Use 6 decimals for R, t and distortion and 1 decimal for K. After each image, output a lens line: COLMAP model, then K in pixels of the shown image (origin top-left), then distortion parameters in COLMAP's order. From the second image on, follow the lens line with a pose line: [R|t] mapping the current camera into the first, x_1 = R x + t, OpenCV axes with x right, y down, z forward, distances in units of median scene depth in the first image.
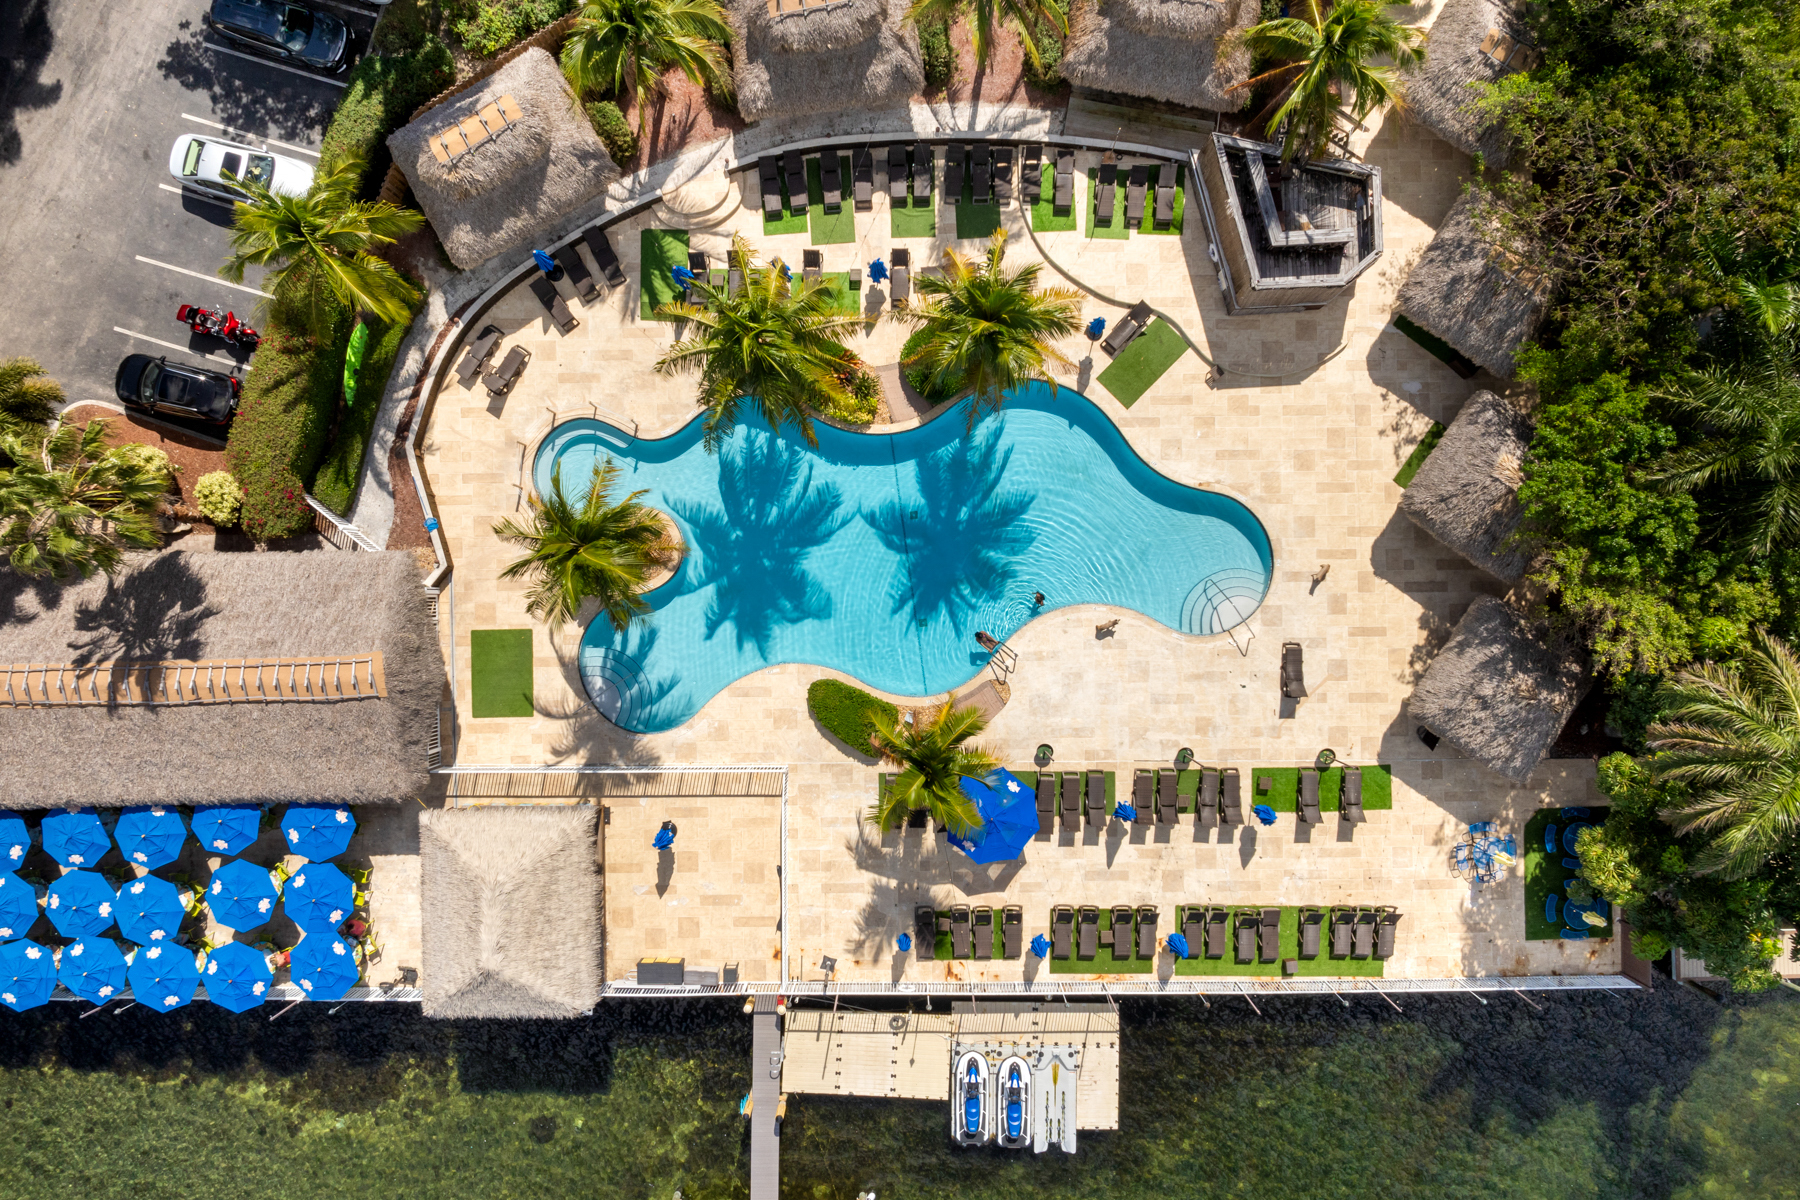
lens RADIAL K [[1274.9, 0, 902.0], [0, 1274.9, 582.9], [0, 0, 1]] dist [-0.003124, -0.003343]
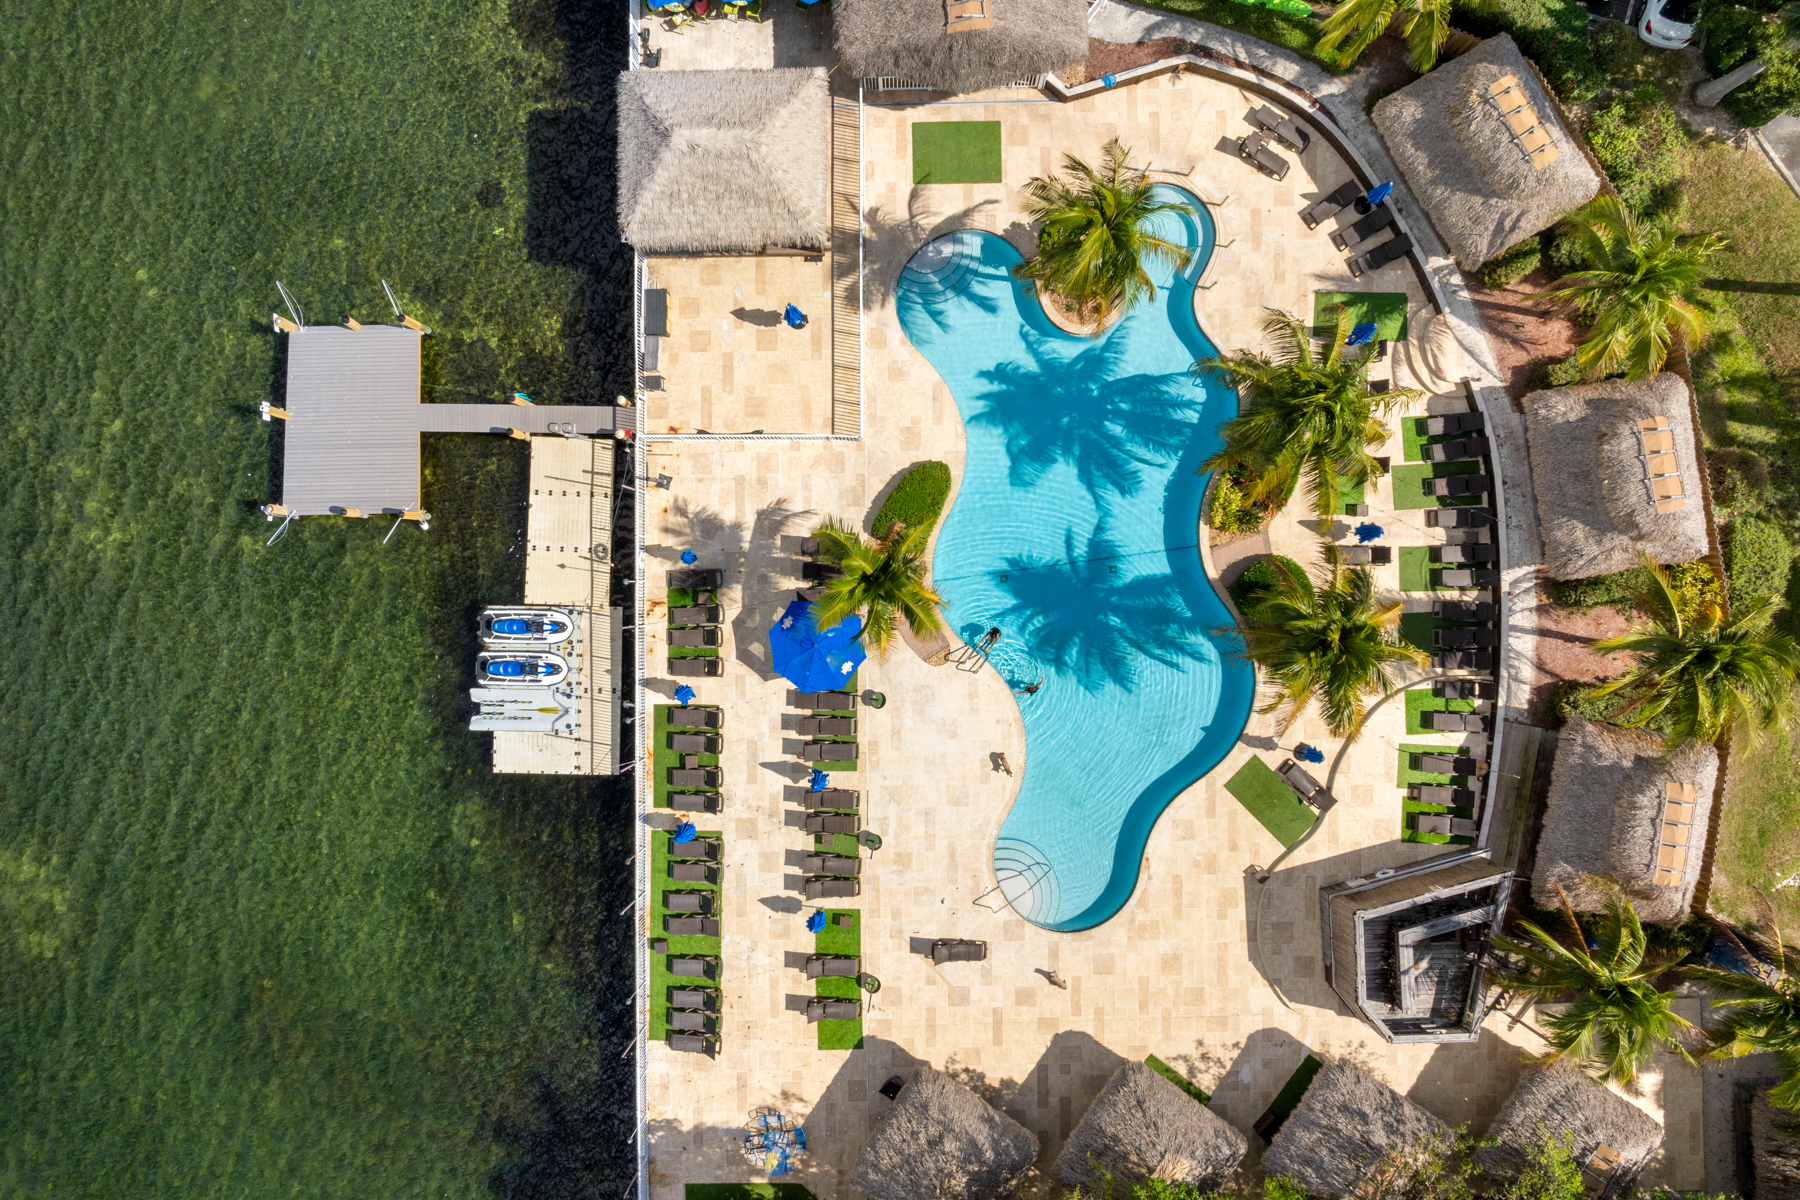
lens RADIAL K [[1274.9, 0, 902.0], [0, 1274.9, 582.9], [0, 0, 1]] dist [-0.003124, -0.003343]
pose [[-0.002761, 0.999994, 0.001974, 0.018718], [-0.999889, -0.002790, 0.014635, 0.099179], [0.014641, -0.001934, 0.999891, 0.009519]]
